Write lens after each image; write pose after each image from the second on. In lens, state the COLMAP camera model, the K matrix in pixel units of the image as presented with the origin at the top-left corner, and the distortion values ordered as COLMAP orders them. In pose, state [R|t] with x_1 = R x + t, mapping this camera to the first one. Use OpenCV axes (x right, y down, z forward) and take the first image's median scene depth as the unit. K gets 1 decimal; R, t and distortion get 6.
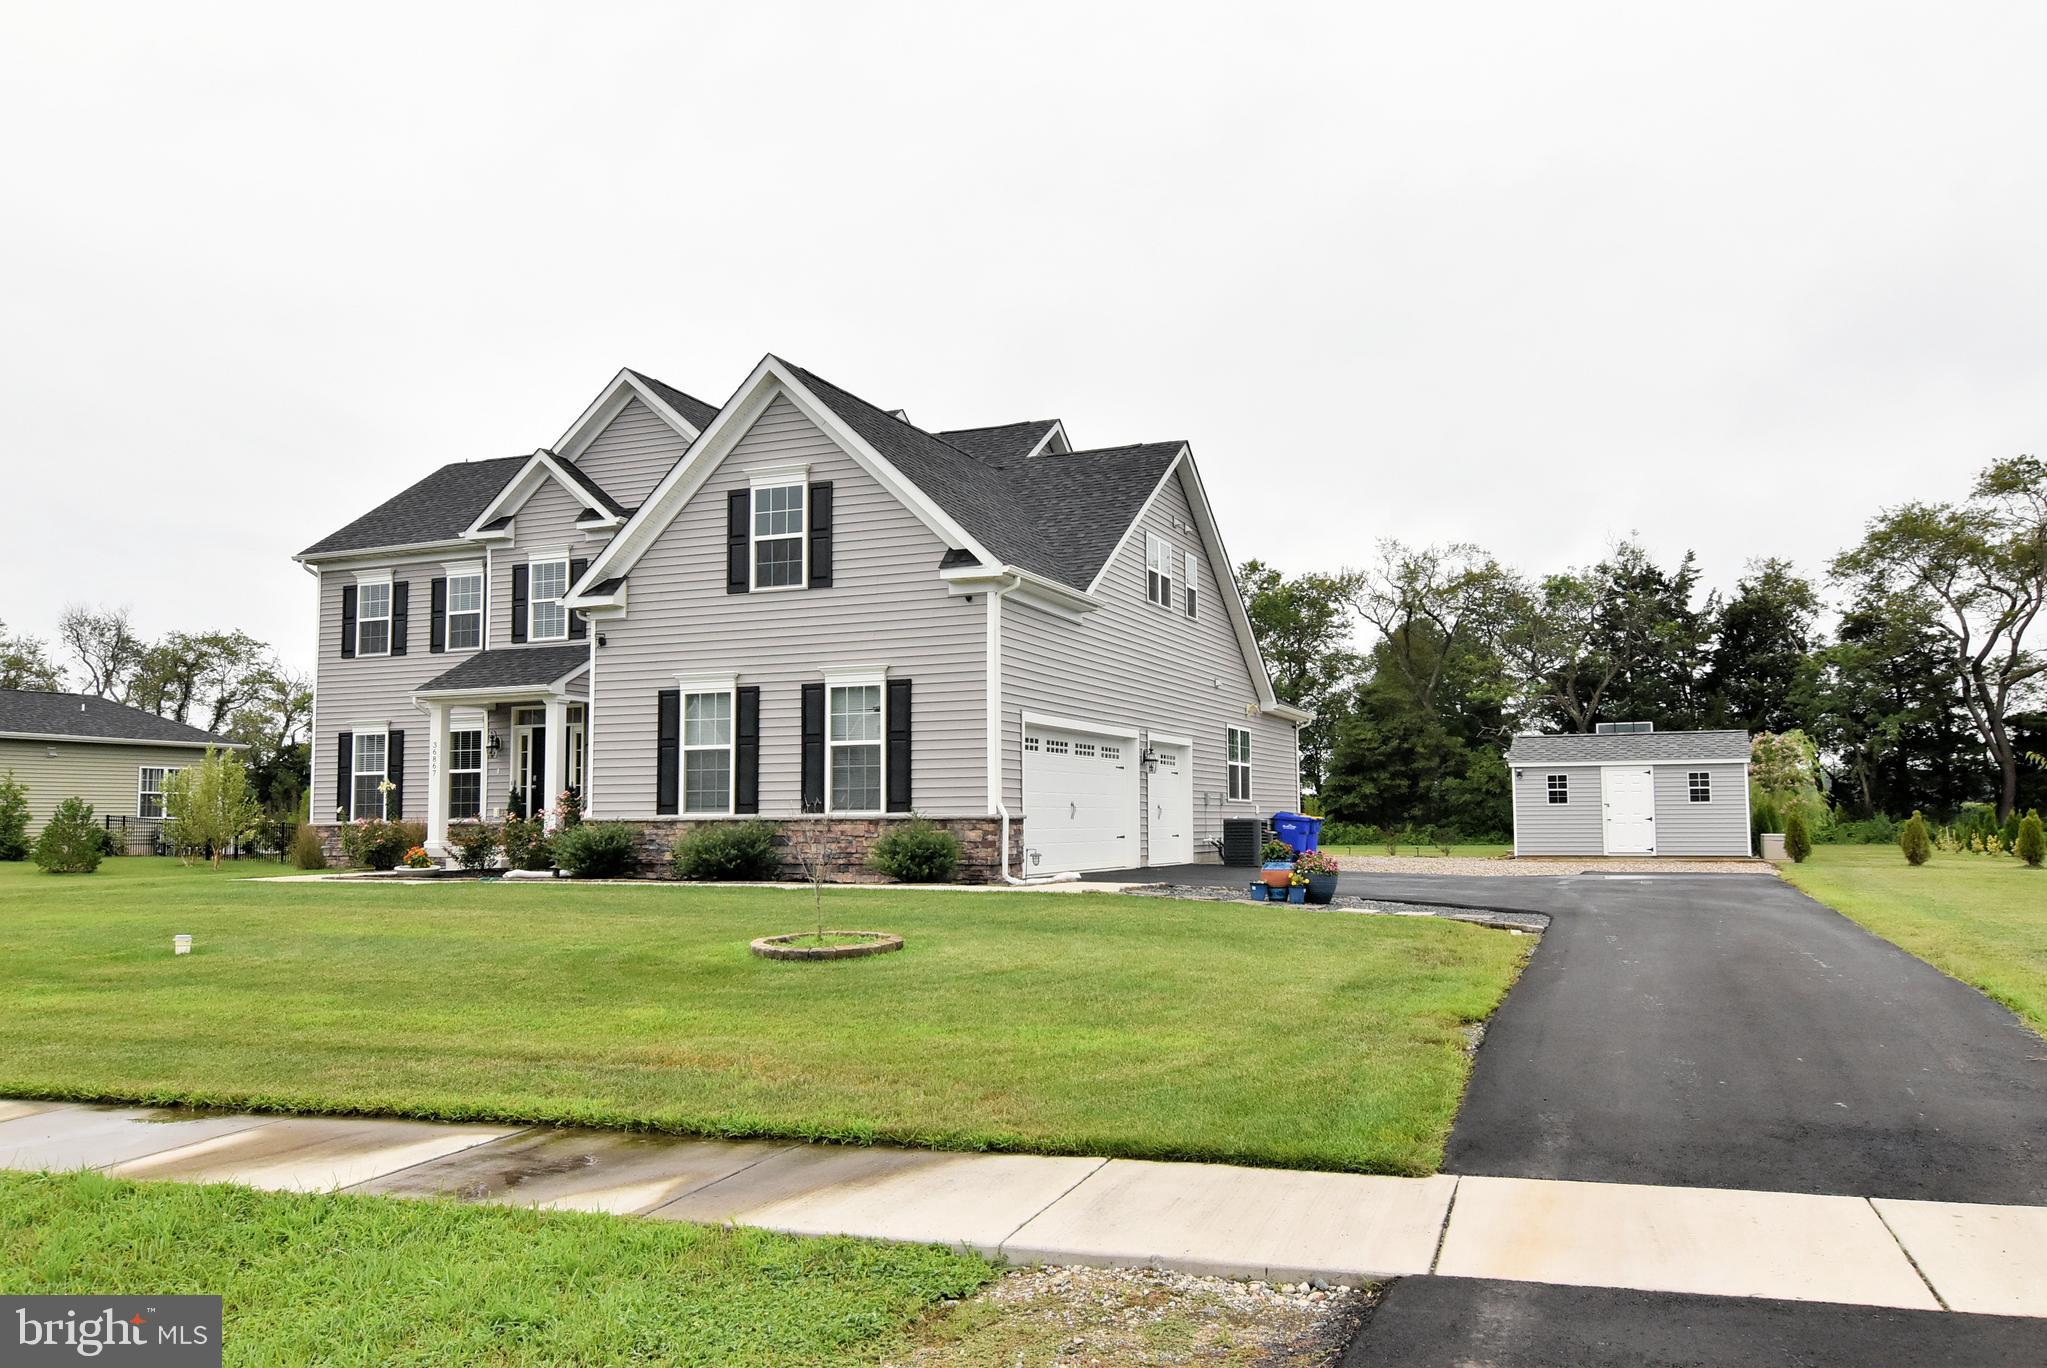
lens RADIAL K [[1556.4, 0, 1032.9], [0, 1556.4, 678.8], [0, 0, 1]] dist [0.001033, -0.004040]
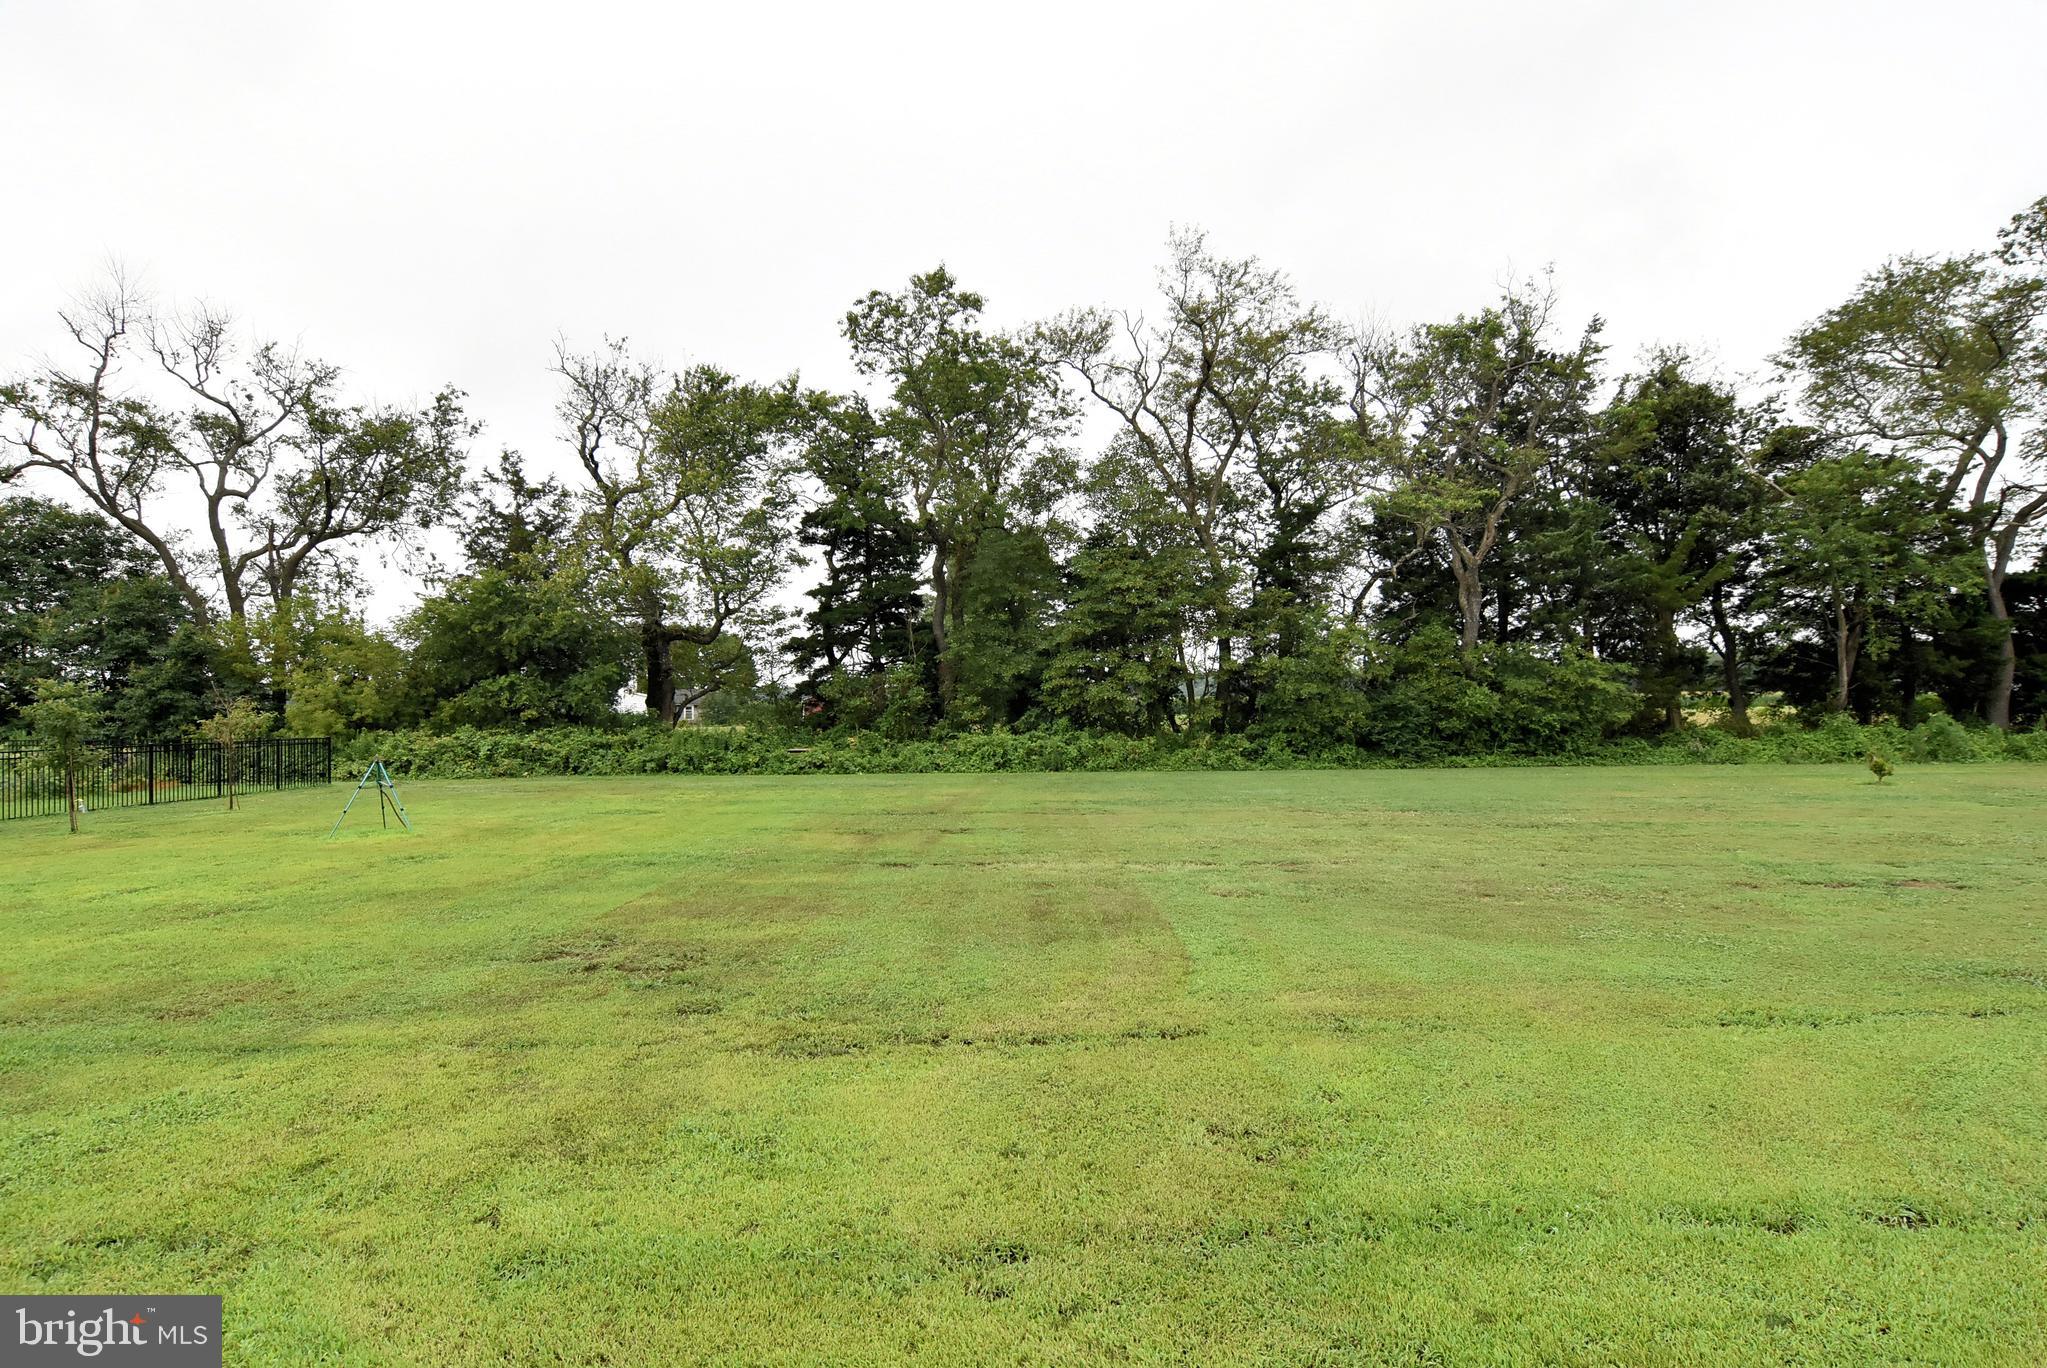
lens RADIAL K [[1098.9, 0, 1030.1], [0, 1098.9, 685.4], [0, 0, 1]] dist [-0.016591, -0.003210]
pose [[0.933451, 0.003247, 0.358690, 0.085264], [-0.028985, 0.997372, 0.066401, 0.130835], [-0.357532, -0.072378, 0.931092, 1.682577]]
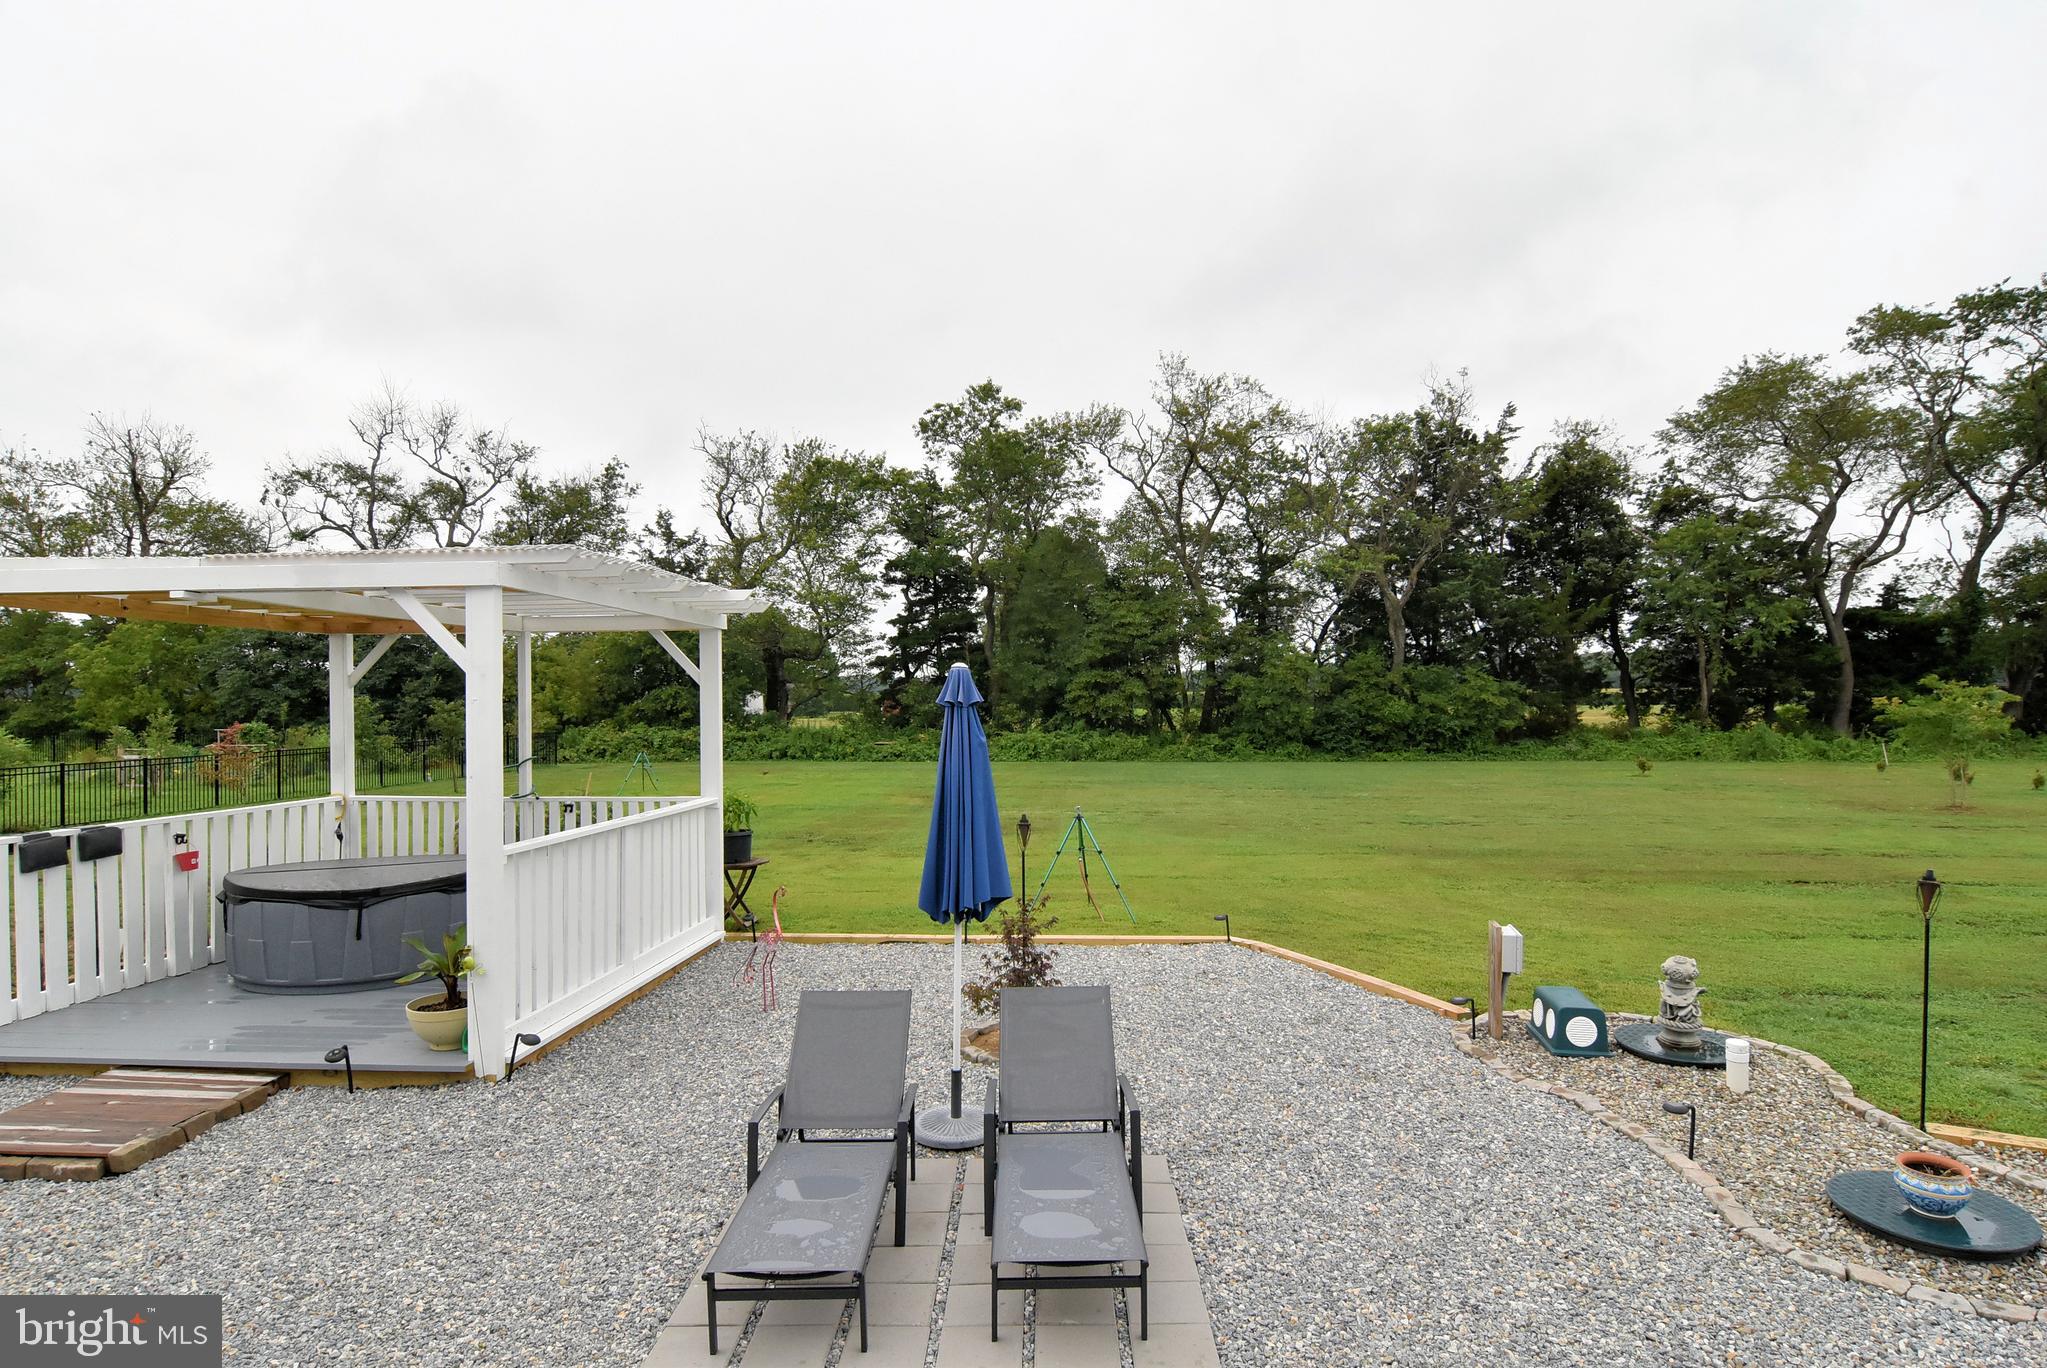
lens RADIAL K [[1098.9, 0, 1029.3], [0, 1098.9, 679.5], [0, 0, 1]] dist [-0.016591, -0.003210]
pose [[0.955613, 0.005946, 0.294565, 0.016051], [-0.028968, 0.996848, 0.073853, 0.074850], [-0.293198, -0.079108, 0.952773, 1.326243]]
